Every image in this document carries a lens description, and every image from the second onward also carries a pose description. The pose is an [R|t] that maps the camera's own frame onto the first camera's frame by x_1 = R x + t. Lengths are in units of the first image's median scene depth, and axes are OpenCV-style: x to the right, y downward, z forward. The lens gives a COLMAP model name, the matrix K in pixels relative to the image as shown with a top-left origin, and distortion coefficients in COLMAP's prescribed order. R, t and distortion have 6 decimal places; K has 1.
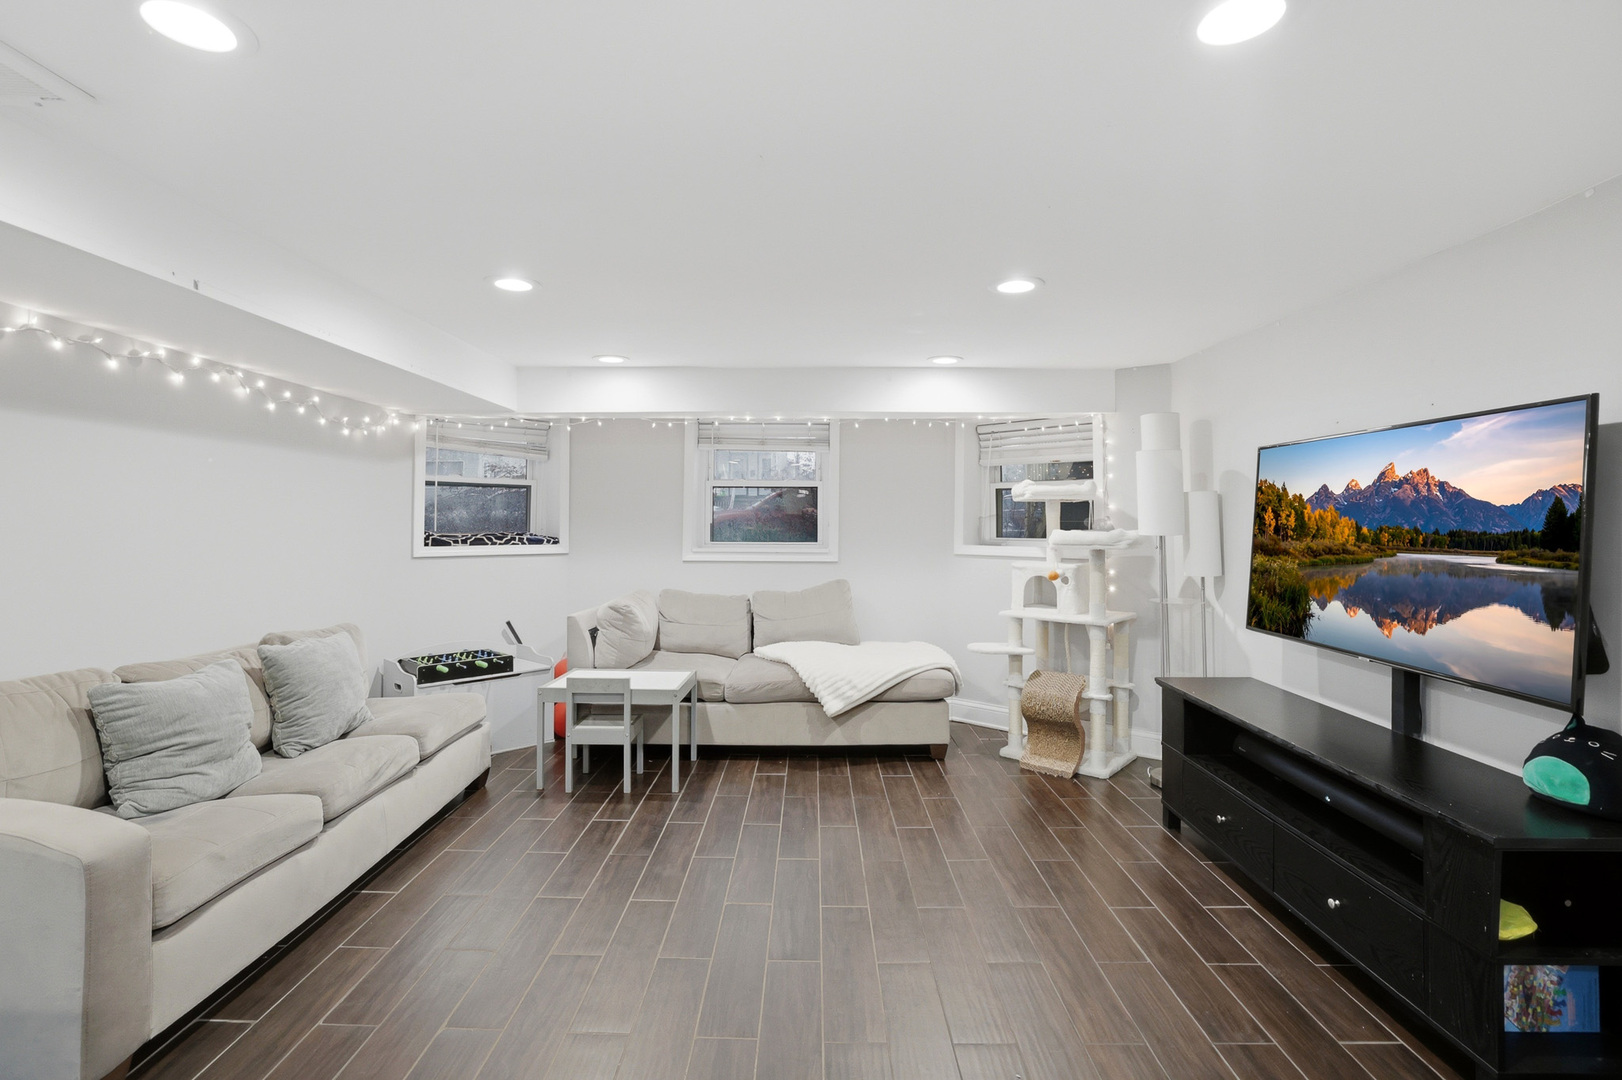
lens RADIAL K [[736.7, 0, 803.8], [0, 736.7, 492.6], [0, 0, 1]] dist [-0.043294, 0.014735]
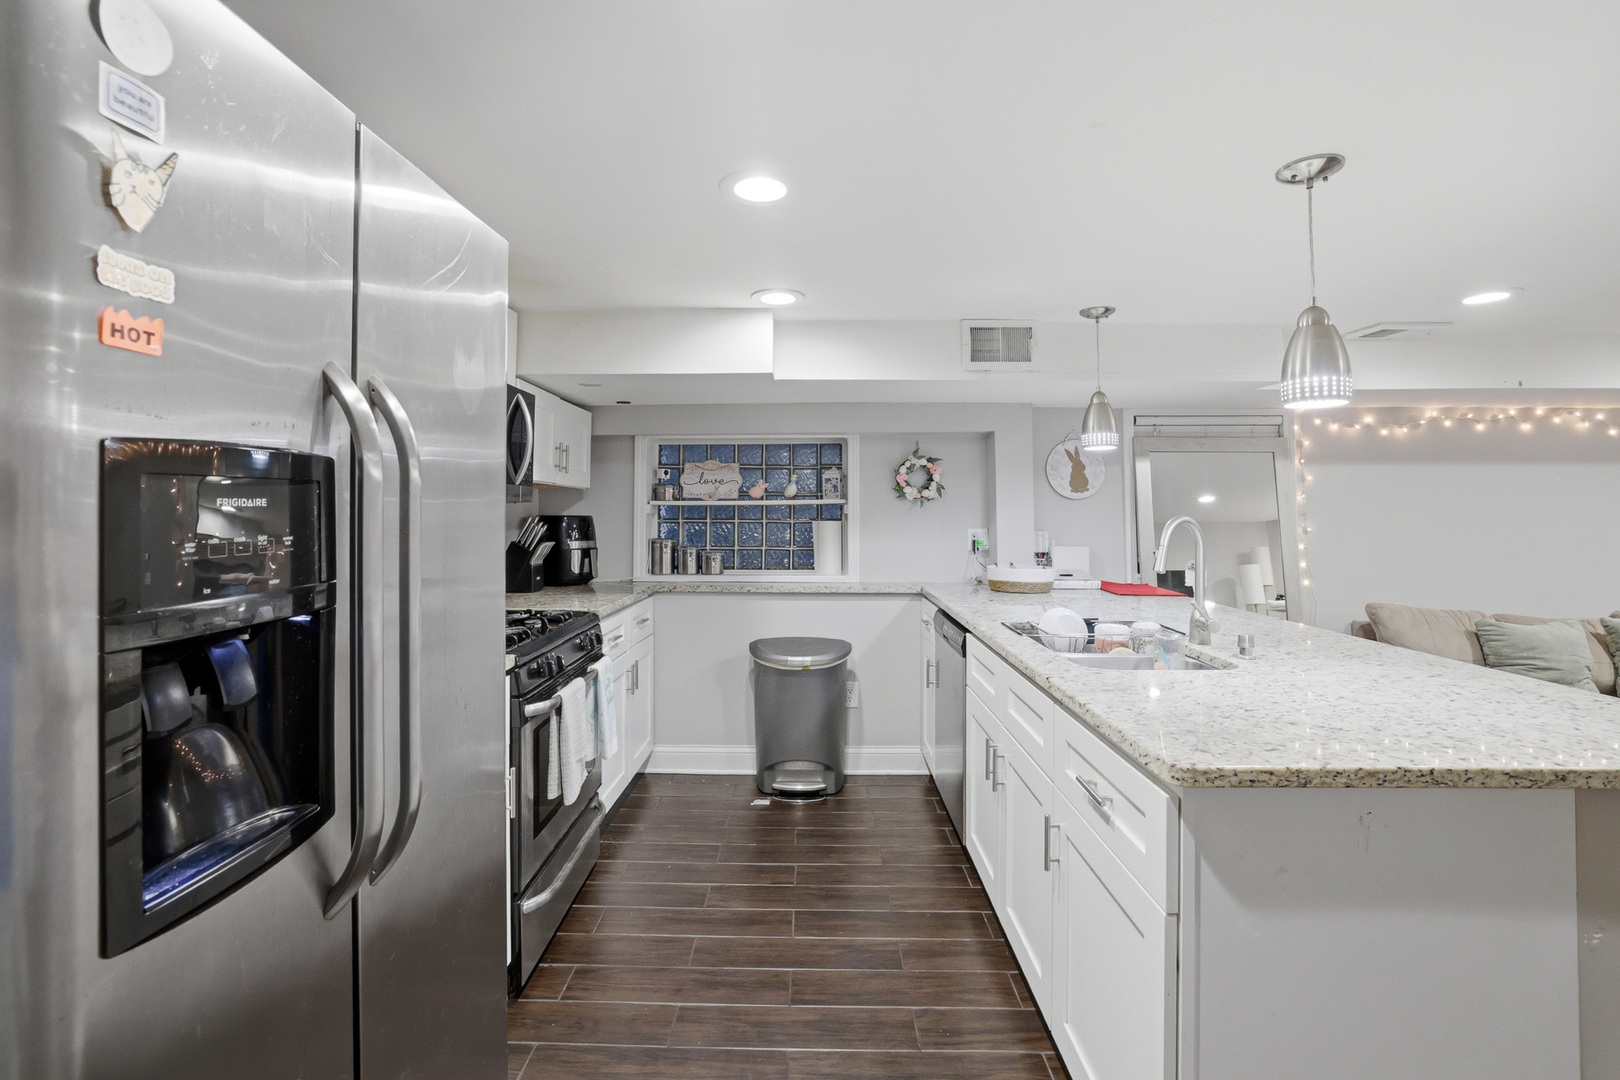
lens RADIAL K [[735.8, 0, 802.8], [0, 735.8, 492.7], [0, 0, 1]] dist [-0.043294, 0.014735]
pose [[0.007675, -0.030129, -0.999517, 0.395141], [0.040255, 0.998745, -0.029796, -0.027805], [0.999160, -0.040007, 0.008879, -0.342342]]
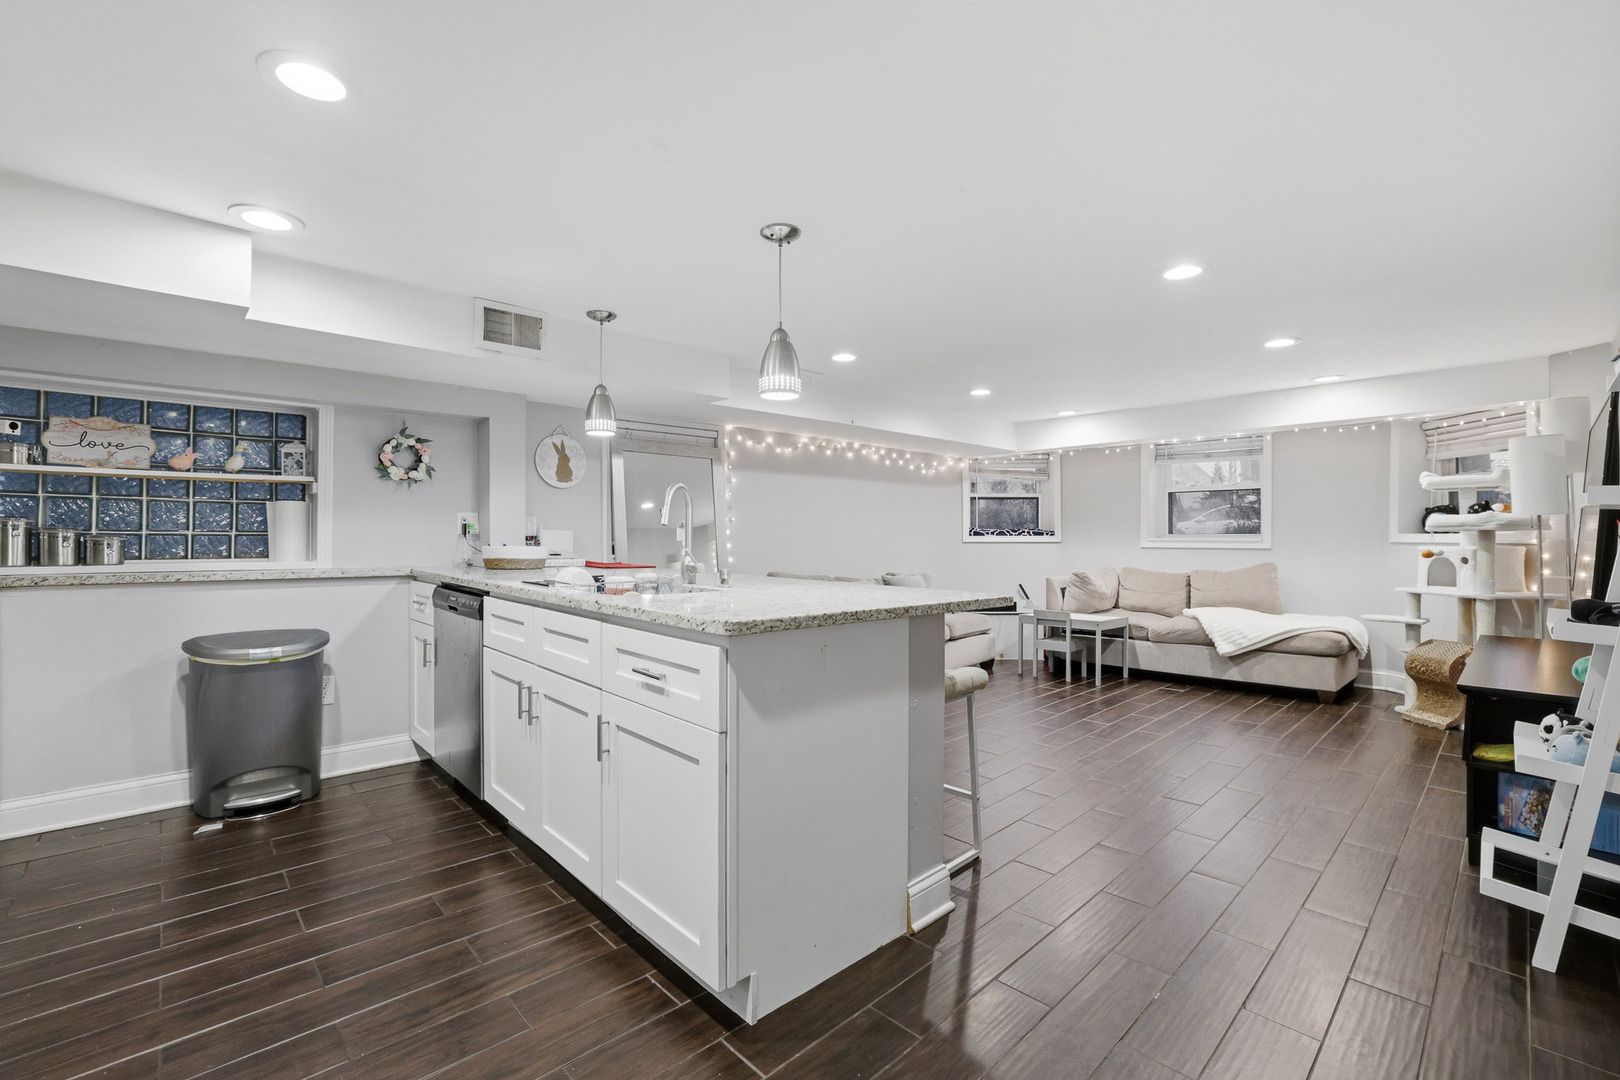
lens RADIAL K [[708.2, 0, 805.8], [0, 708.2, 527.0], [0, 0, 1]] dist [-0.037074, 0.014337]
pose [[0.697587, -0.014013, -0.716363, 0.418364], [0.031607, 0.999437, 0.011228, 0.025496], [0.715803, -0.030474, 0.697637, -0.442950]]
